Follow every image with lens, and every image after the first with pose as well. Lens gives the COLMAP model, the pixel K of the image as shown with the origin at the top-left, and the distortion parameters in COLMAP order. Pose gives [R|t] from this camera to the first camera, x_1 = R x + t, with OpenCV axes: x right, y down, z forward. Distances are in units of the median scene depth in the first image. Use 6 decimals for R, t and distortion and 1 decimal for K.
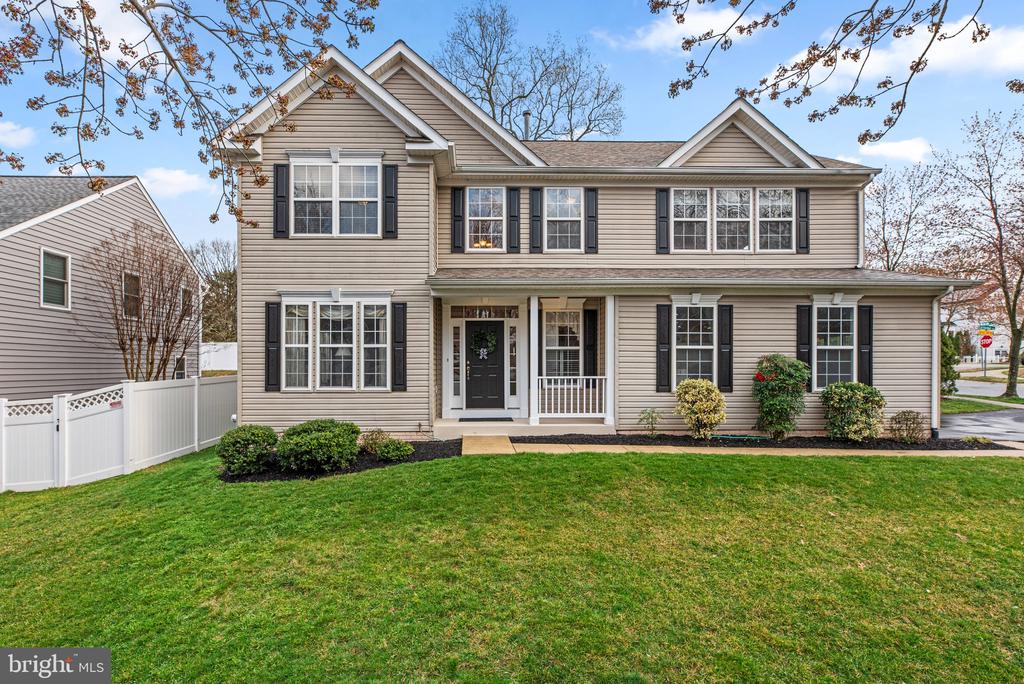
lens RADIAL K [[474.1, 0, 485.5], [0, 474.1, 365.2], [0, 0, 1]] dist [-0.000827, -0.000026]
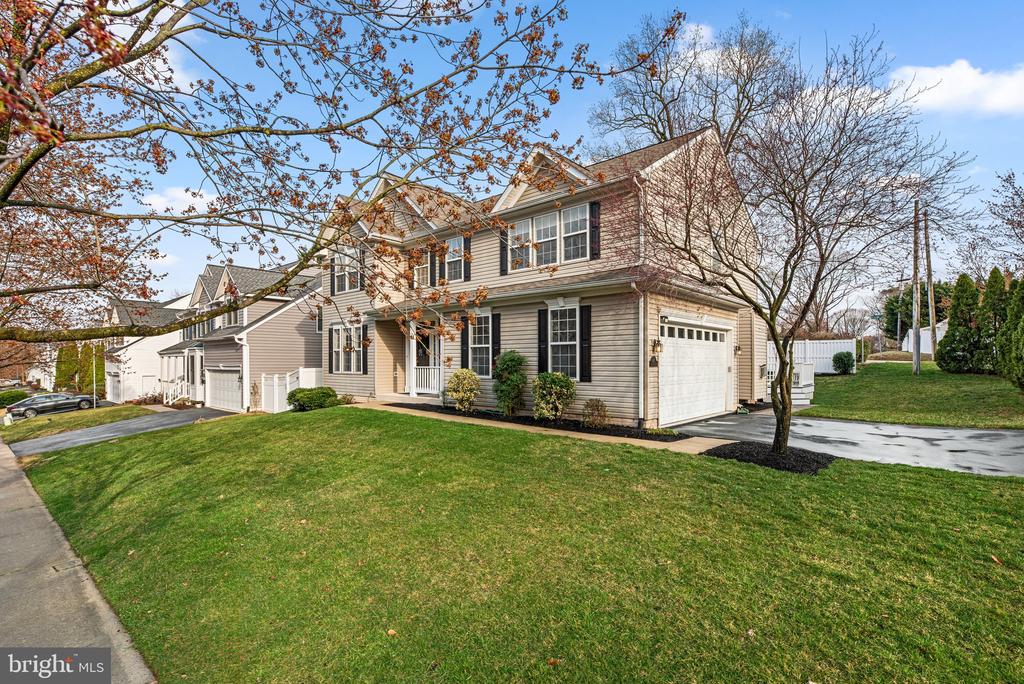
lens RADIAL K [[474.1, 0, 503.3], [0, 474.1, 350.1], [0, 0, 1]] dist [-0.000827, -0.000026]
pose [[0.743240, -0.020075, -0.668724, 1.257042], [0.010152, 0.999773, -0.018729, 0.000622], [0.668948, 0.007131, 0.743275, 0.013322]]
